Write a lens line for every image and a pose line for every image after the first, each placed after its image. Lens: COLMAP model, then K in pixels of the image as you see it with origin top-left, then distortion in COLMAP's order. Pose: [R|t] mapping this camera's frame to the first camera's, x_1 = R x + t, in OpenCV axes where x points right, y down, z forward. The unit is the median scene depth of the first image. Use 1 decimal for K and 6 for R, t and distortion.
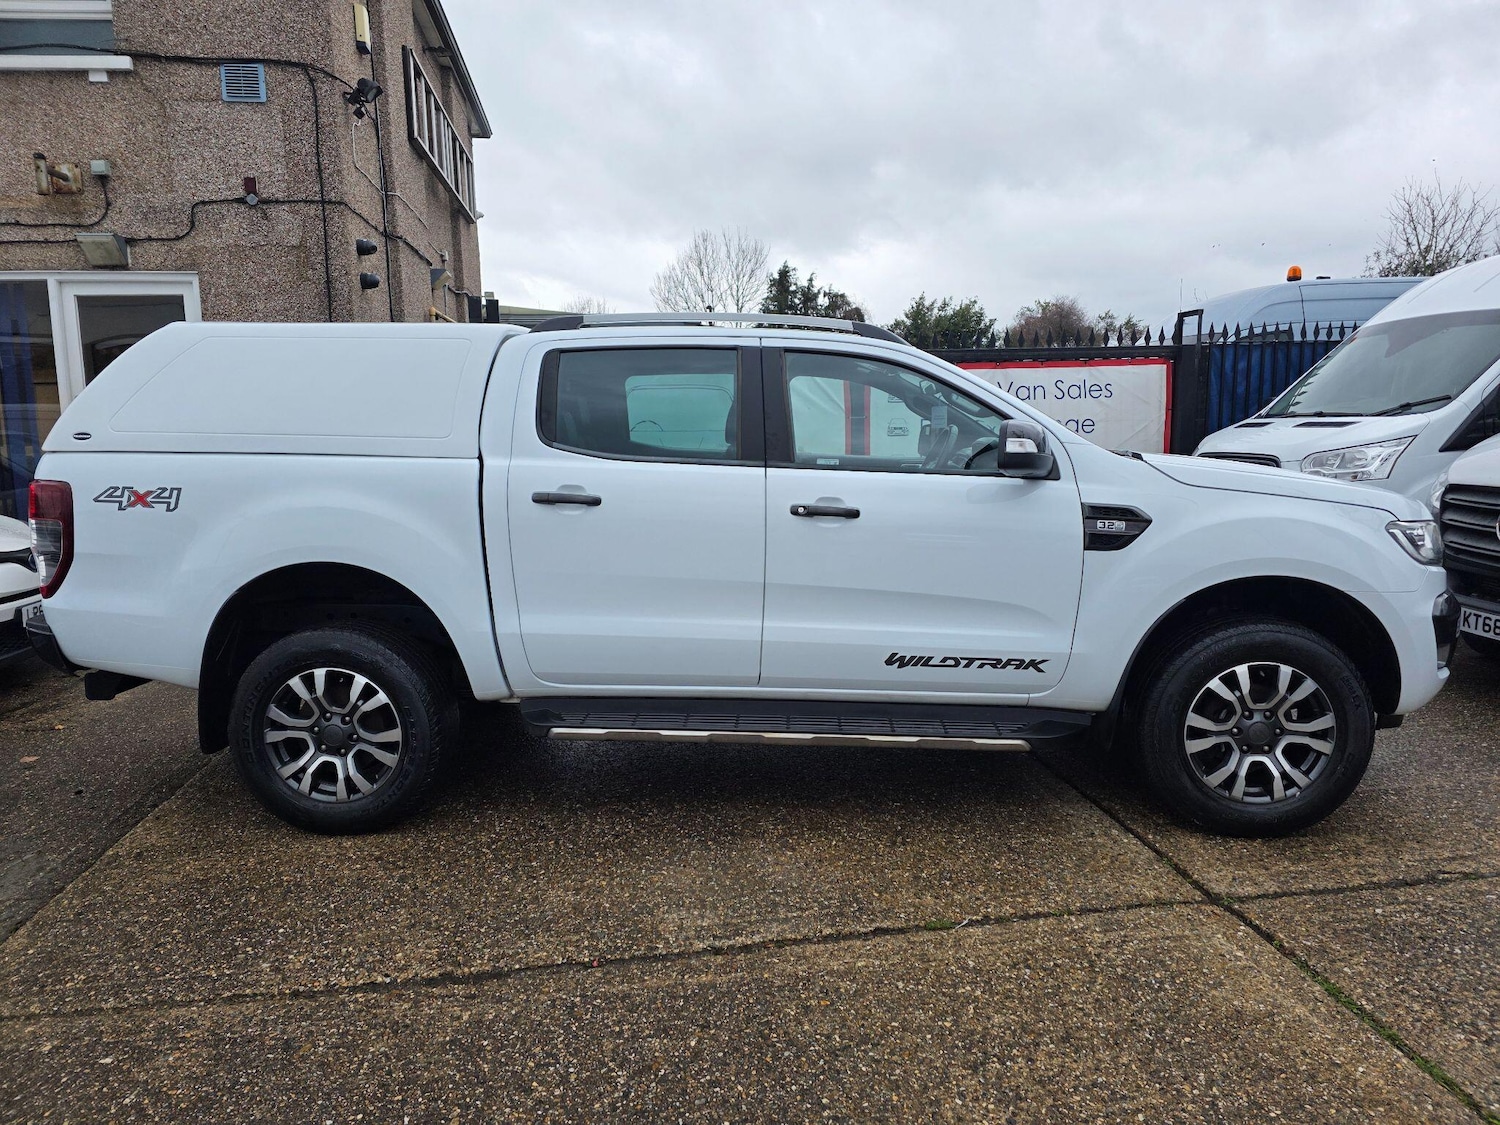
lens RADIAL K [[1019.1, 0, 753.7], [0, 1019.1, 543.4], [0, 0, 1]] dist [0.083199, -0.089499]
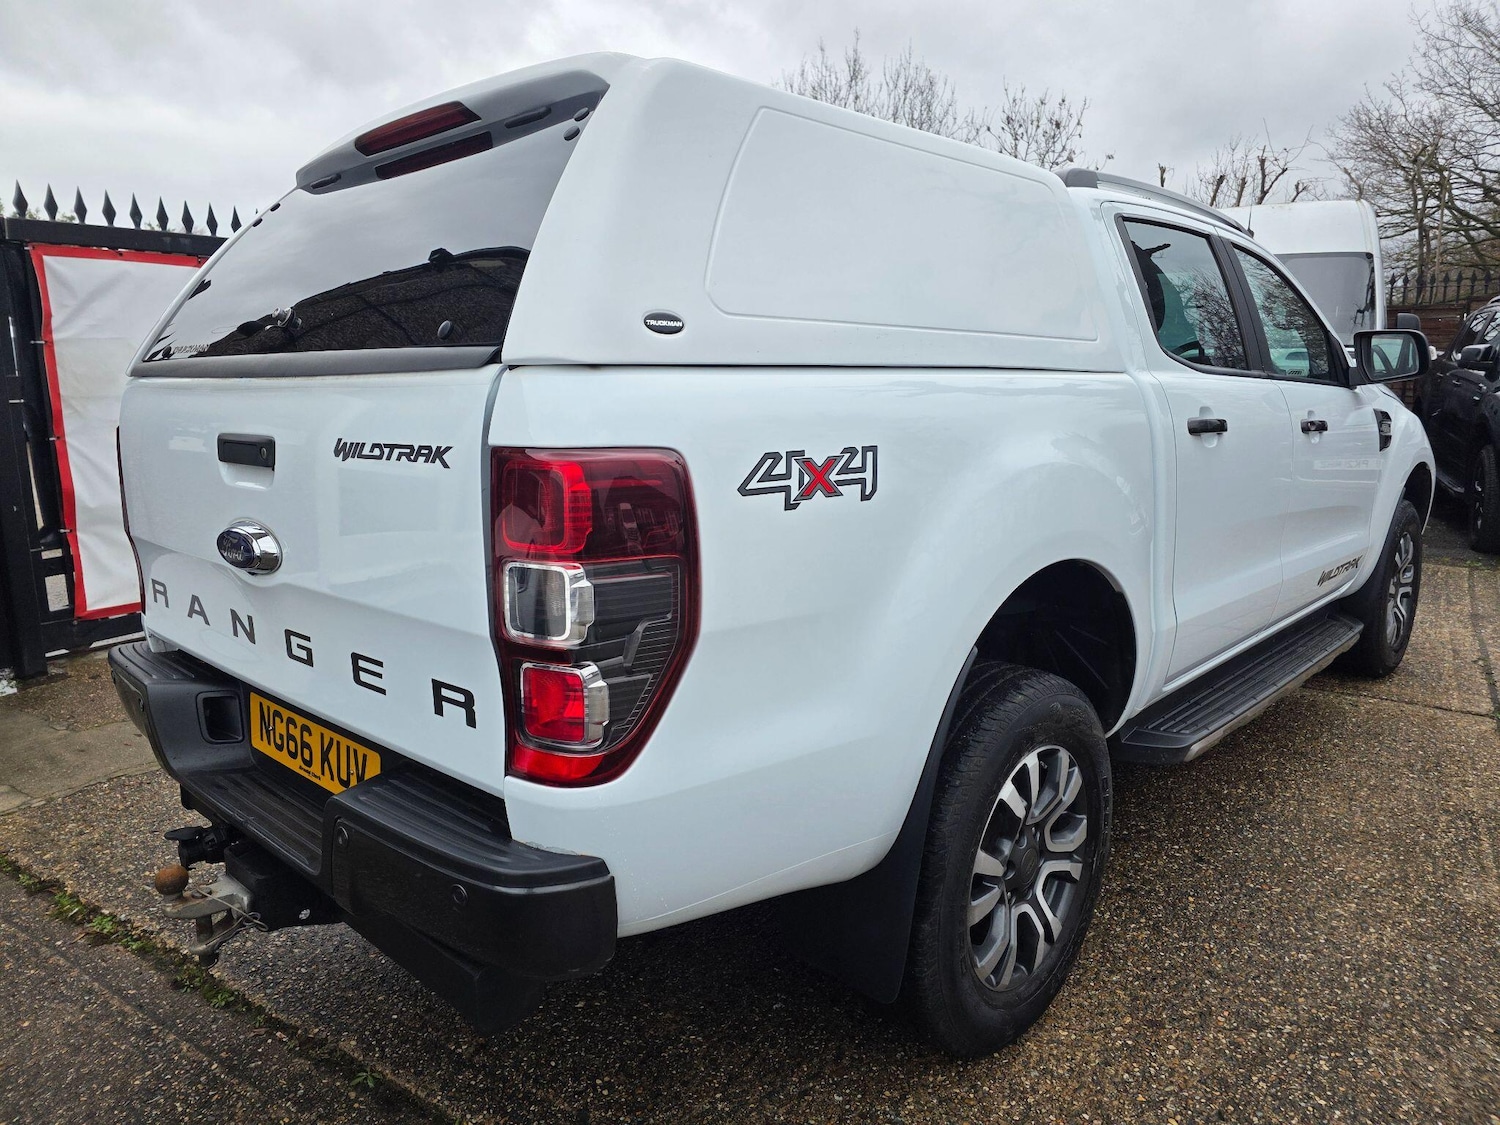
lens RADIAL K [[1019.1, 0, 753.7], [0, 1019.1, 543.4], [0, 0, 1]] dist [0.083199, -0.089499]
pose [[0.644131, -0.129068, 0.753947, -0.919851], [0.092751, 0.991567, 0.090505, -0.056219], [-0.759271, 0.011633, 0.650671, 0.752188]]
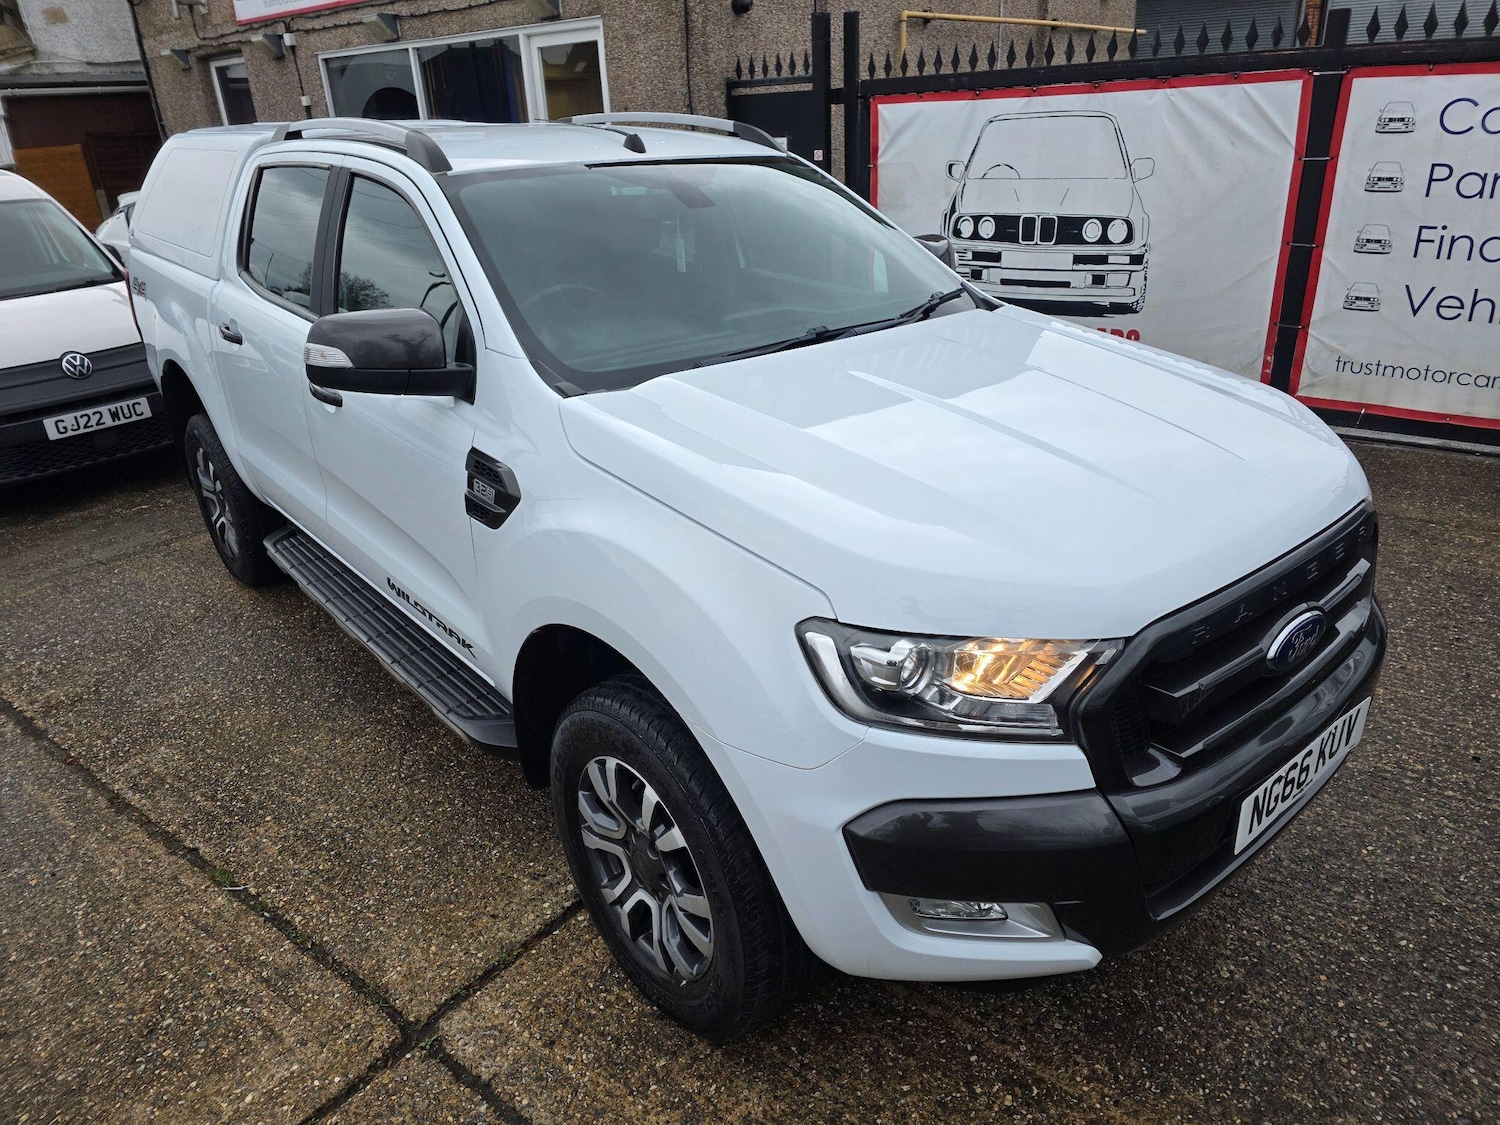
lens RADIAL K [[1030.6, 0, 746.9], [0, 1030.6, 560.4], [0, 0, 1]] dist [0.065076, -0.076090]
pose [[0.670412, 0.277986, -0.687947, 0.876769], [-0.057523, 0.943848, 0.325333, -0.186931], [0.739756, -0.178535, 0.648758, 0.659198]]
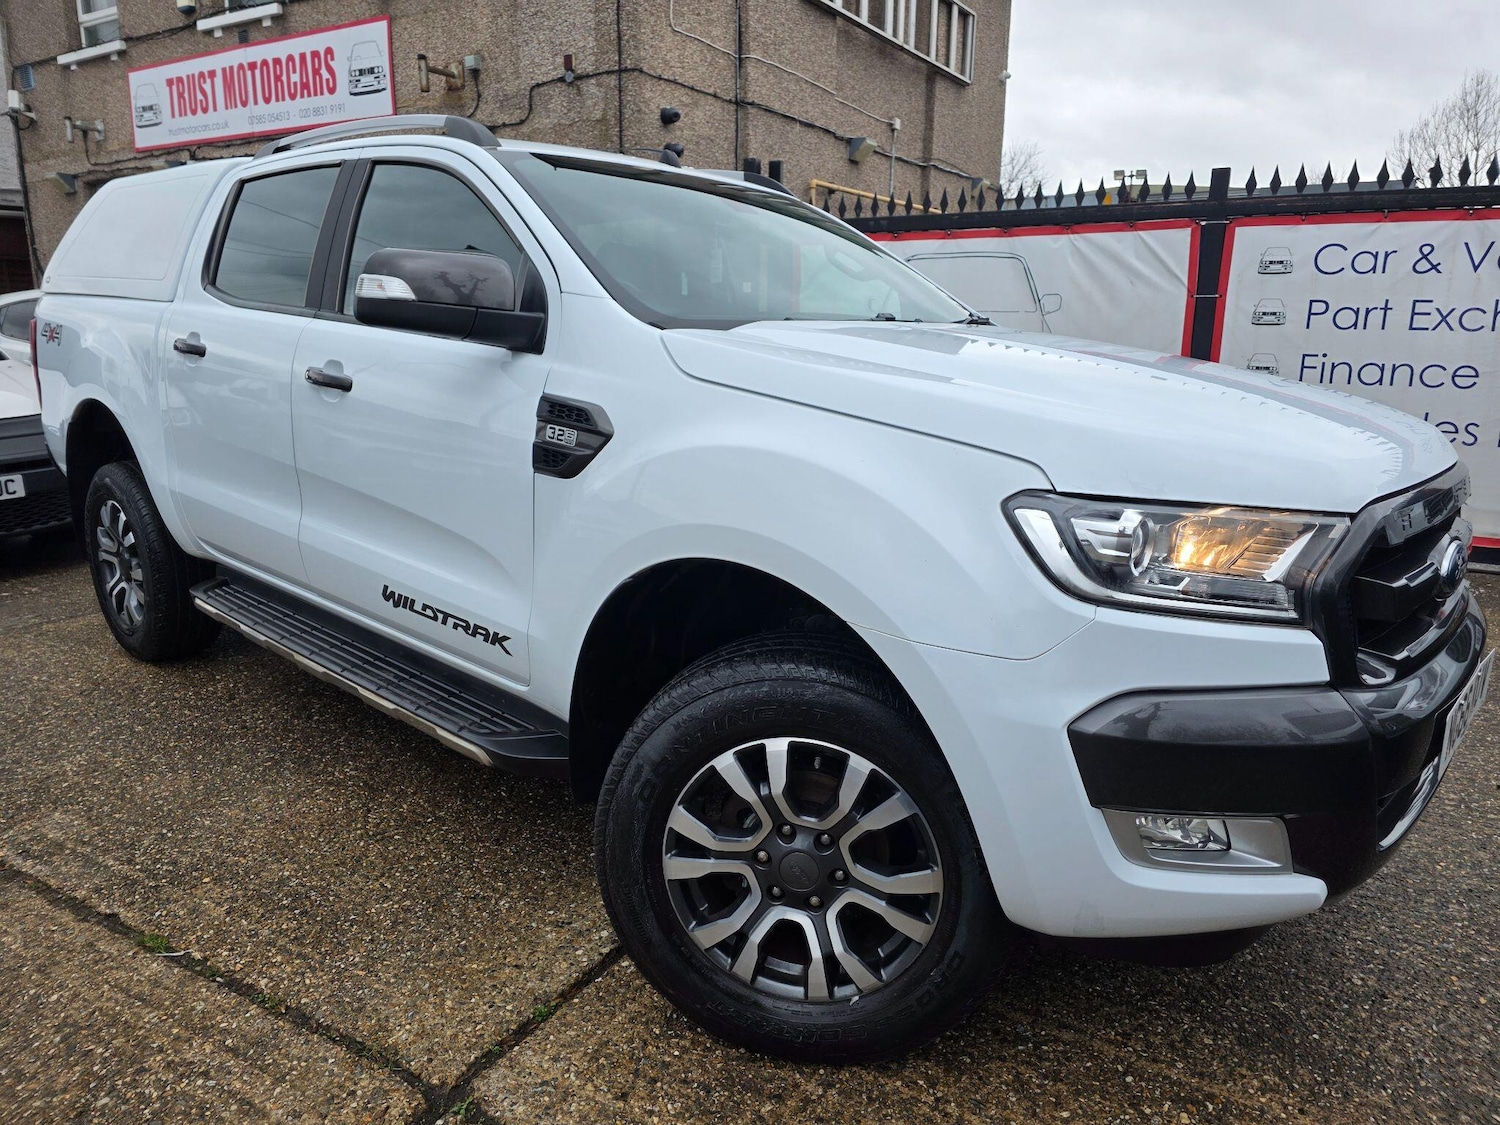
lens RADIAL K [[1019.1, 0, 753.7], [0, 1019.1, 543.4], [0, 0, 1]] dist [0.083199, -0.089499]
pose [[0.766976, 0.159475, -0.621543, 0.767540], [-0.100517, 0.986526, 0.129086, -0.040761], [0.633754, -0.036530, 0.772671, 0.589644]]
